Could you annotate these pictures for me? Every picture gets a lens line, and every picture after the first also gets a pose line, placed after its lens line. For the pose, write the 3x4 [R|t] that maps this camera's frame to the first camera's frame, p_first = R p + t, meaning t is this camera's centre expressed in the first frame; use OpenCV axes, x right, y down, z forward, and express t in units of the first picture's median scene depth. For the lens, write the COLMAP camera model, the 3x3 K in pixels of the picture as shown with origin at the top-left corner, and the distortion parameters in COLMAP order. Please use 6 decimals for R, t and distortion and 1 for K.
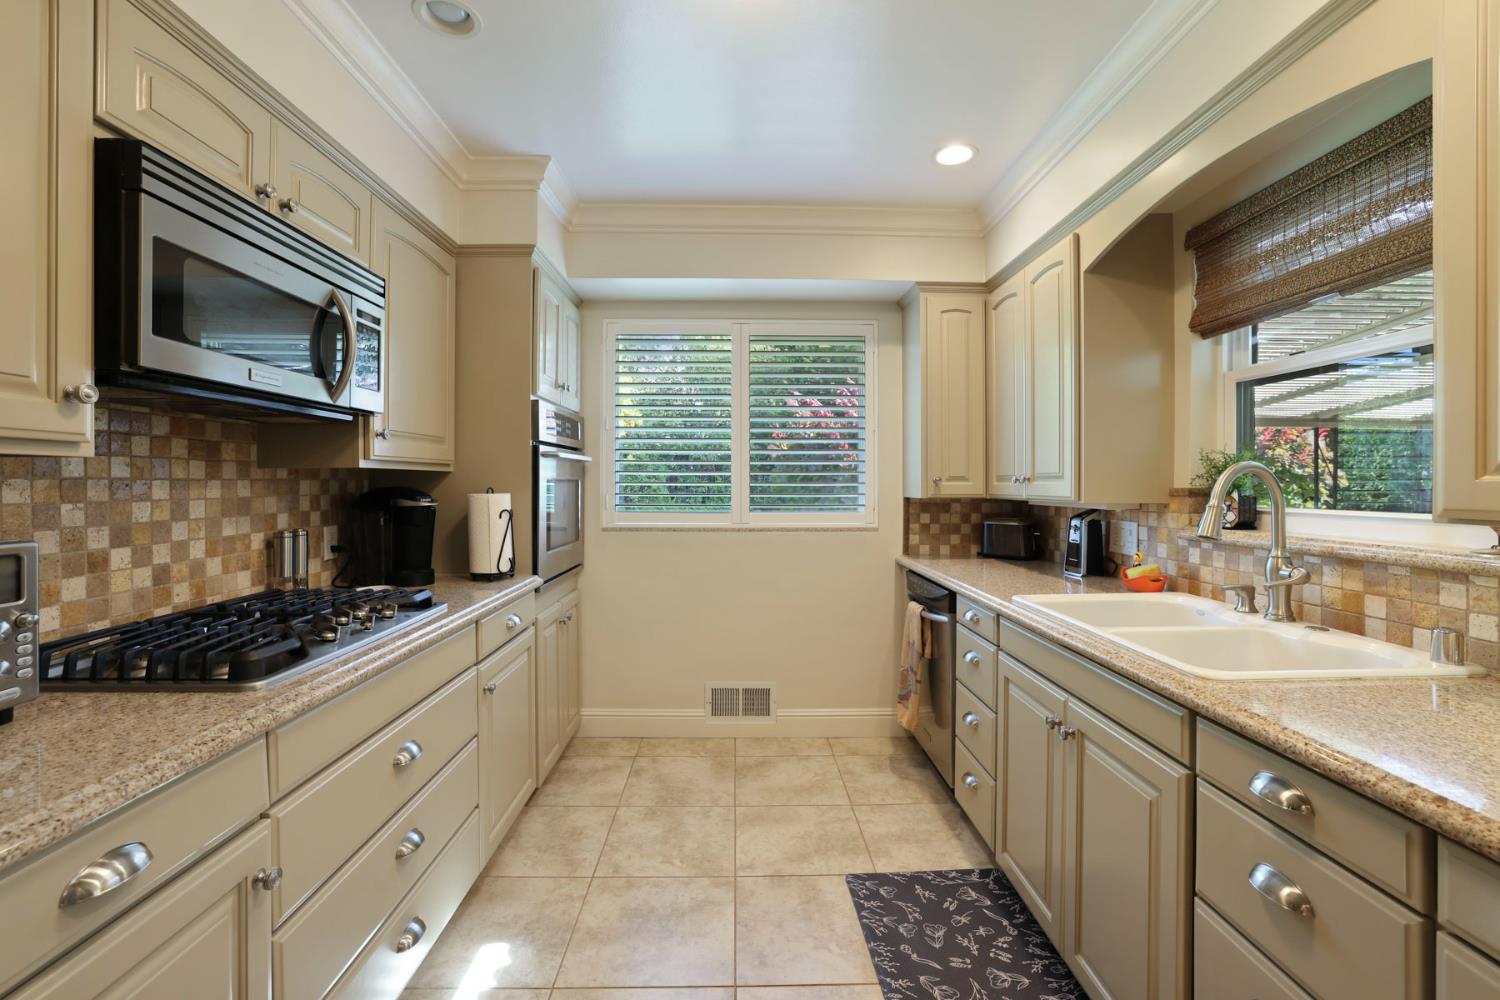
lens RADIAL K [[648.8, 0, 748.5], [0, 648.8, 488.3], [0, 0, 1]] dist [-0.051047, 0.019059]
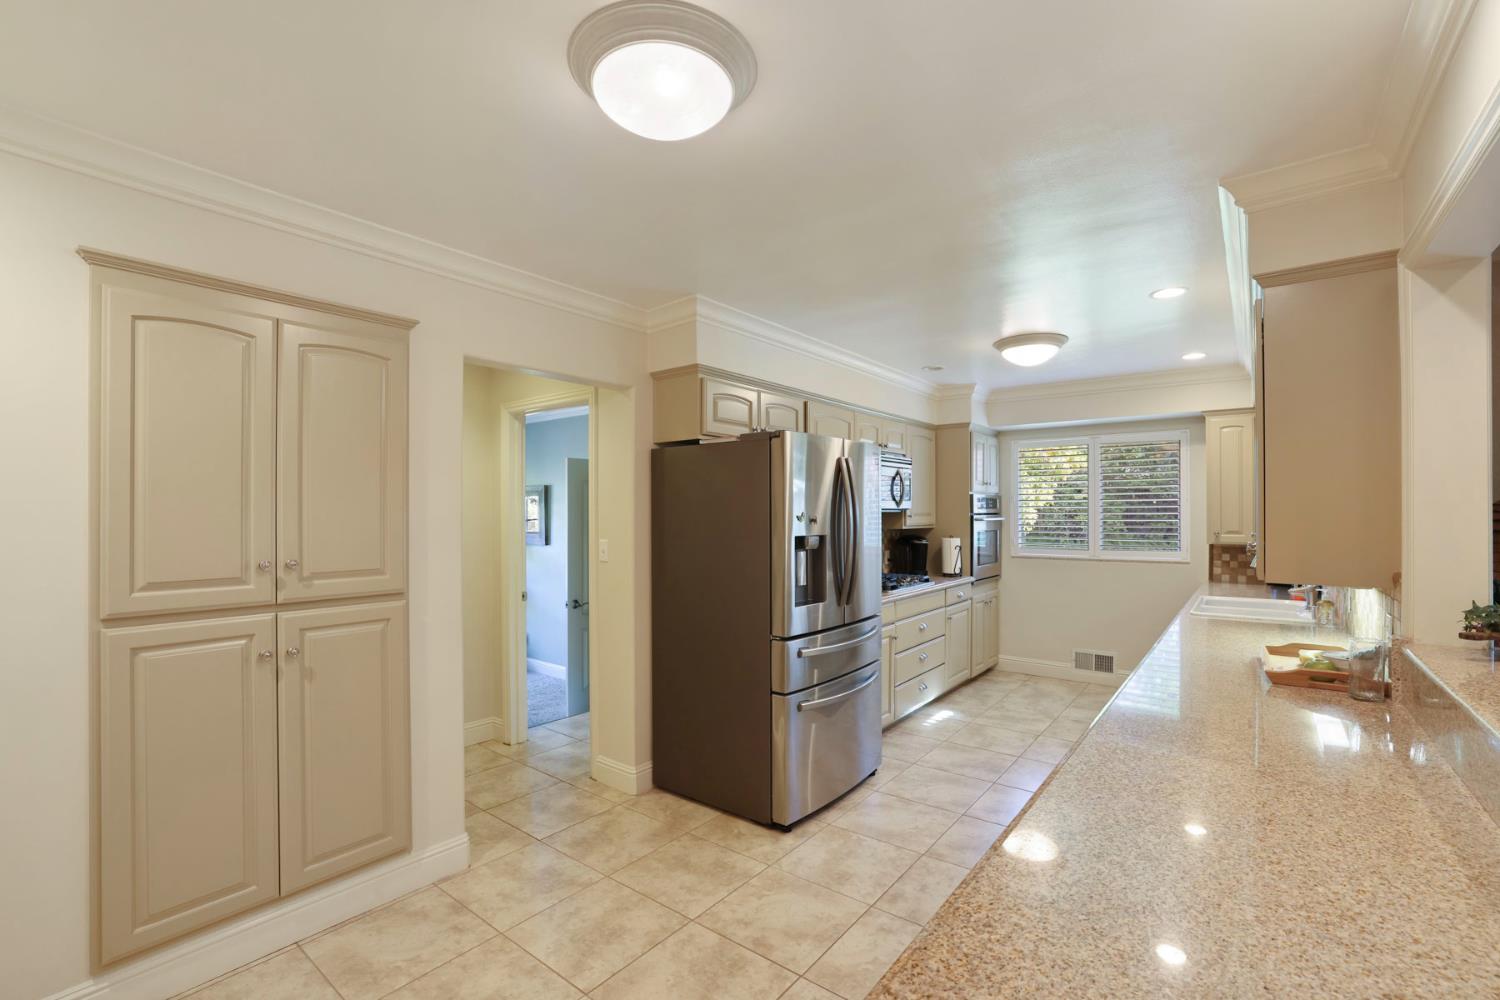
lens RADIAL K [[656.7, 0, 752.2], [0, 656.7, 508.4], [0, 0, 1]] dist [-0.043862, 0.000352]
pose [[0.774777, -0.007539, -0.632189, 0.542607], [-0.002263, 0.999889, -0.014697, -0.064981], [0.632230, 0.012818, 0.774675, -1.299388]]
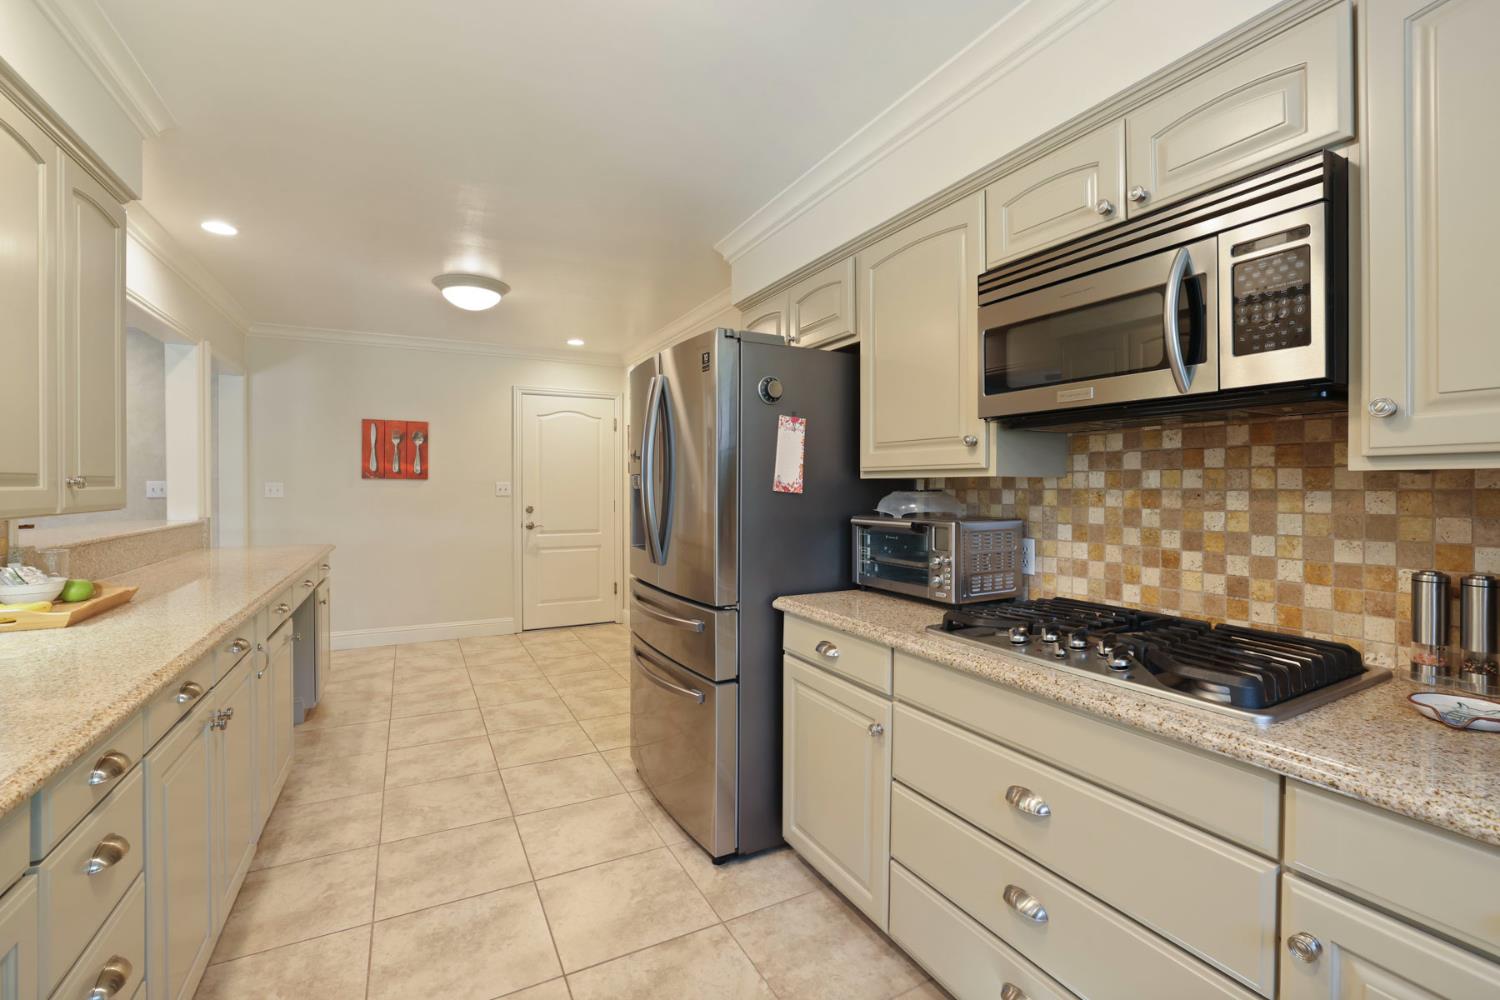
lens RADIAL K [[648.8, 0, 748.5], [0, 648.8, 488.3], [0, 0, 1]] dist [-0.051047, 0.019059]
pose [[-0.894414, -0.002427, -0.447233, 0.137612], [-0.007792, 0.999918, 0.010157, -0.014752], [0.447172, 0.012570, -0.894360, 1.091838]]
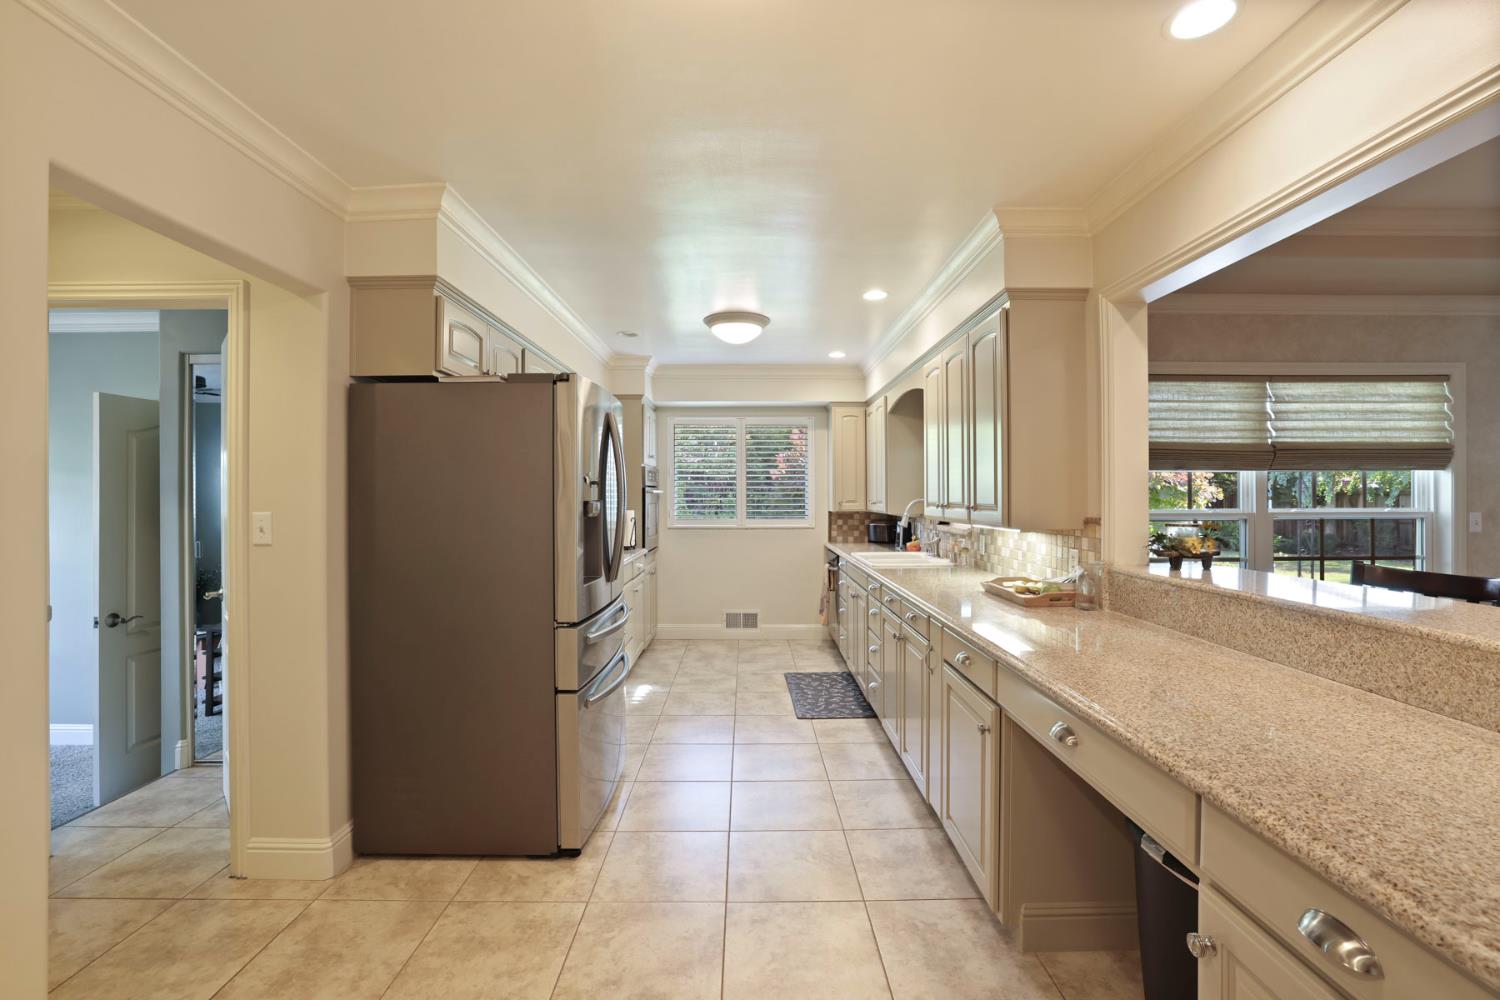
lens RADIAL K [[648.8, 0, 748.5], [0, 648.8, 488.3], [0, 0, 1]] dist [-0.051047, 0.019059]
pose [[0.999863, -0.003712, -0.016162, 0.059021], [0.003429, 0.999841, -0.017525, -0.029492], [0.016224, 0.017468, 0.999716, -1.309638]]
